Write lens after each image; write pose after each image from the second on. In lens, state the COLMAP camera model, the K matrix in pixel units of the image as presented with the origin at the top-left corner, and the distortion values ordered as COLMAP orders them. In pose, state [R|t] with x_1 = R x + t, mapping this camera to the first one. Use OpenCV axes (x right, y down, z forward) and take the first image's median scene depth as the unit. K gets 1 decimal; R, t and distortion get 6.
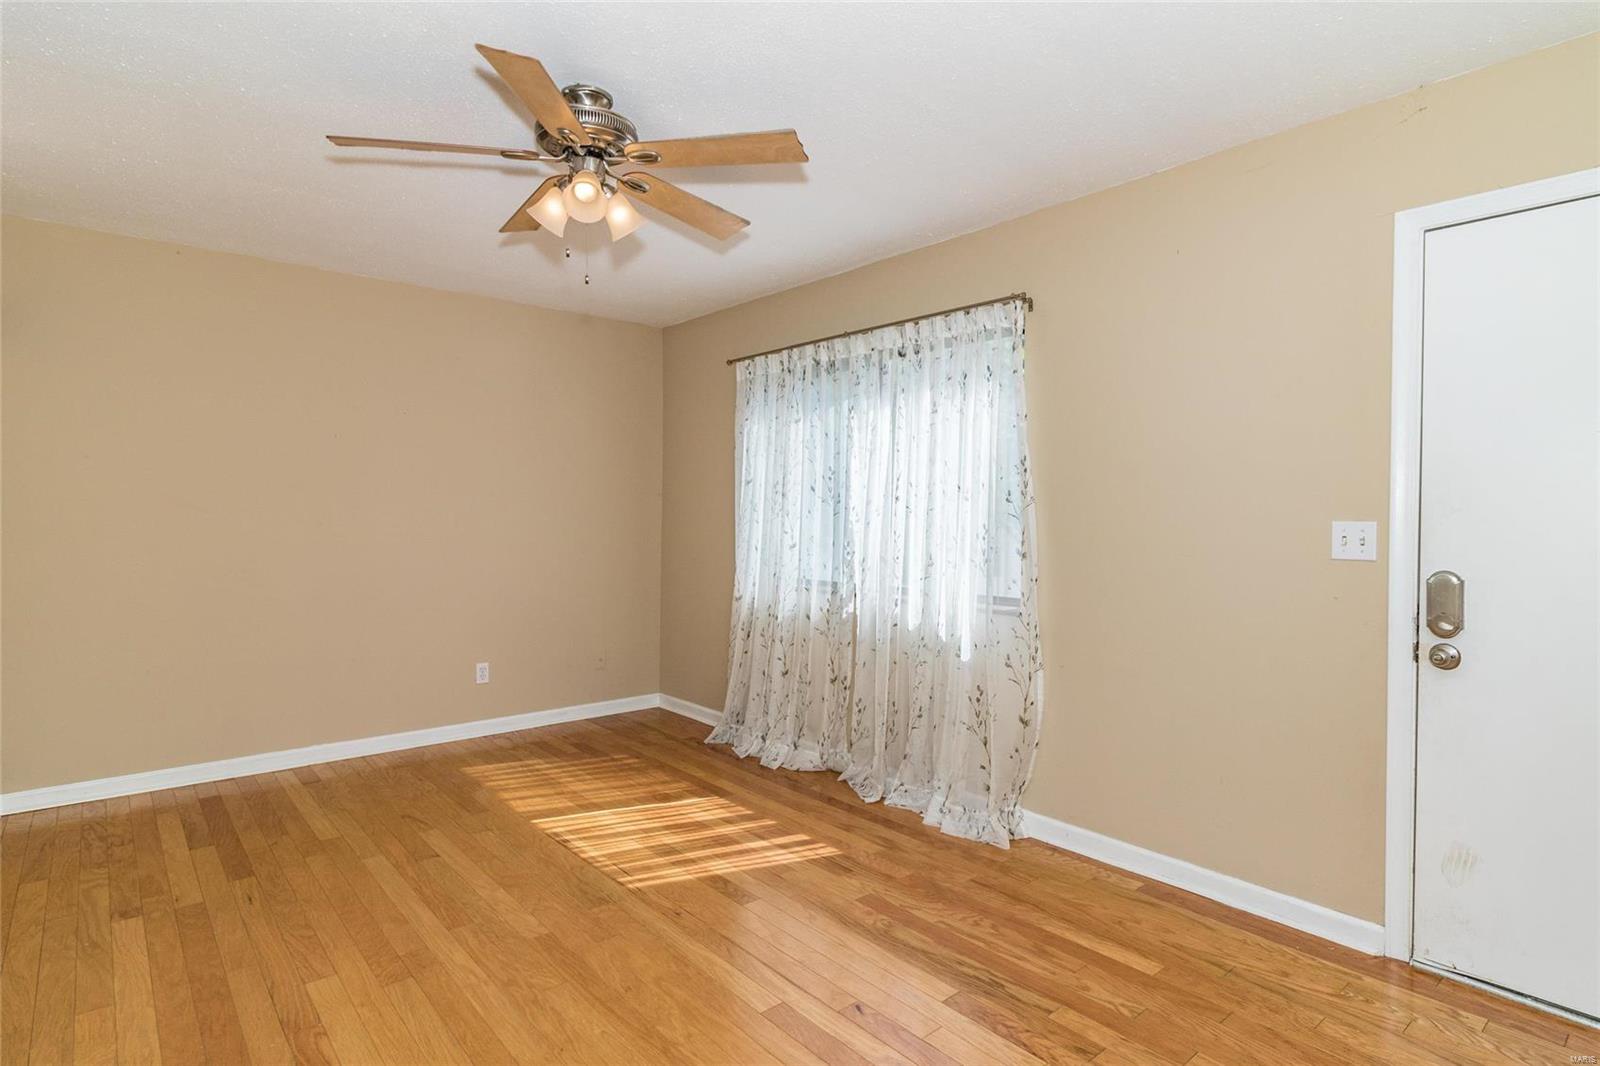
lens RADIAL K [[828.8, 0, 800.8], [0, 828.8, 498.8], [0, 0, 1]] dist [0.000793, -0.001390]
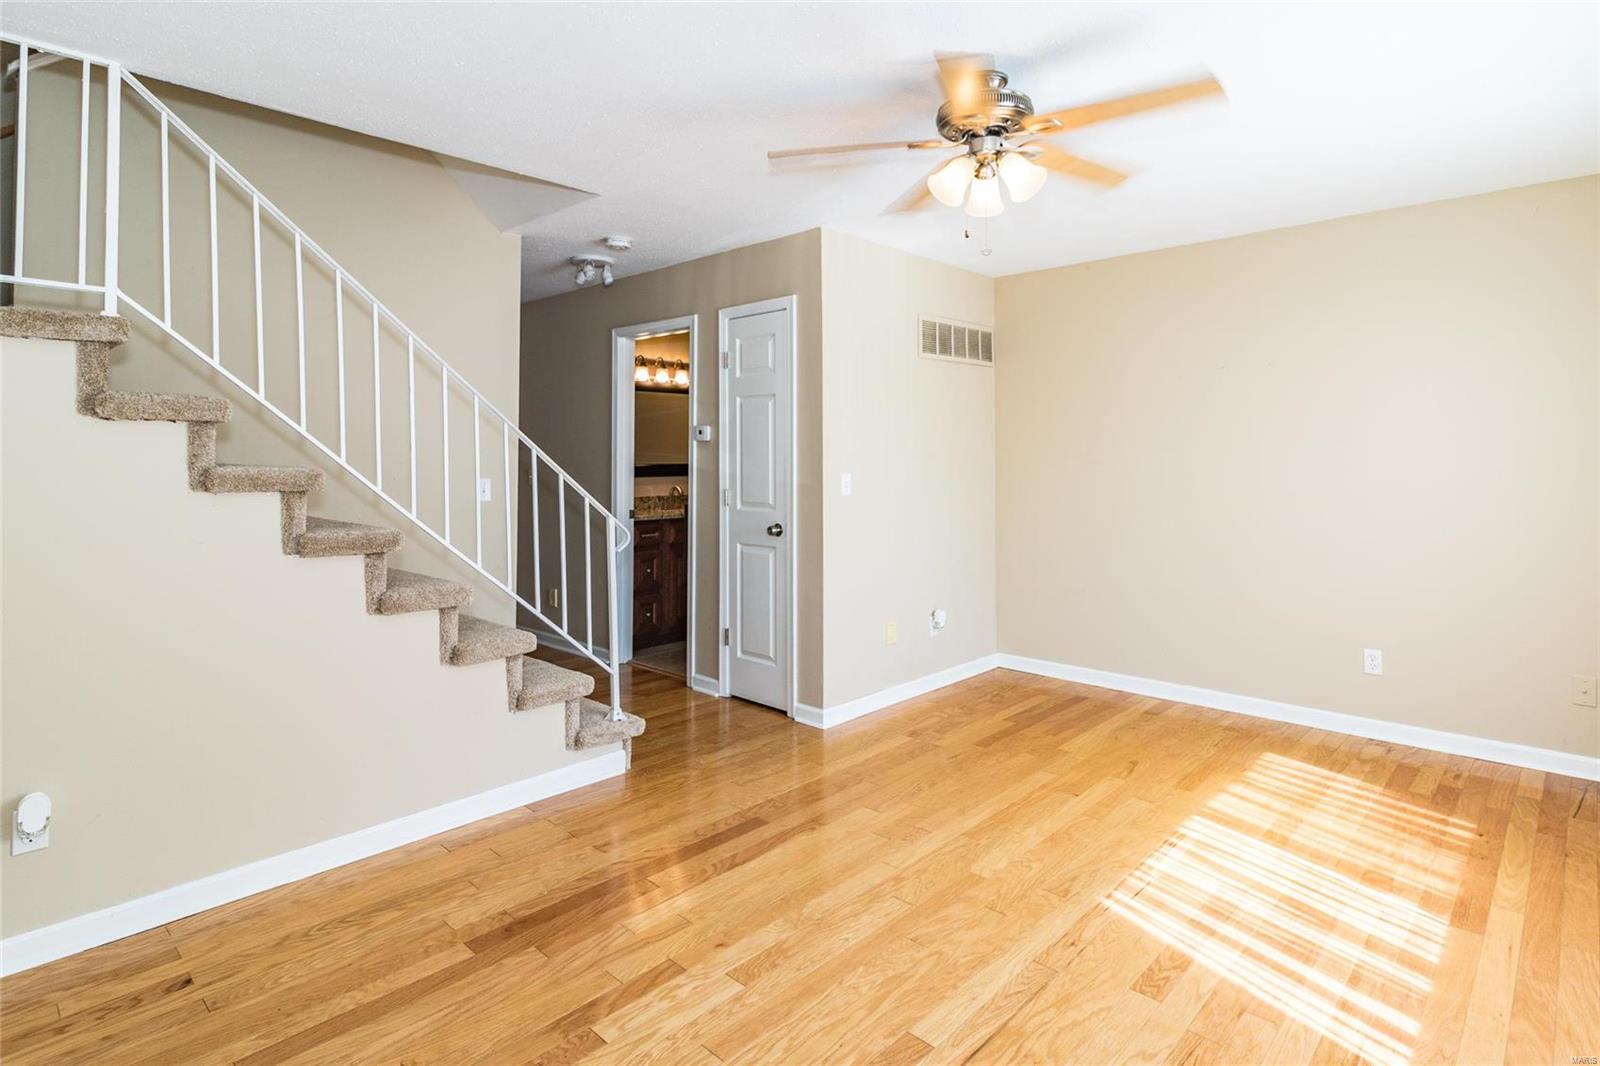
lens RADIAL K [[828.8, 0, 800.8], [0, 828.8, 498.8], [0, 0, 1]] dist [0.000793, -0.001390]
pose [[0.100436, 0.037918, -0.994221, 0.502563], [0.024828, 0.998867, 0.040603, 0.004760], [0.994634, -0.028762, 0.099381, 0.508684]]
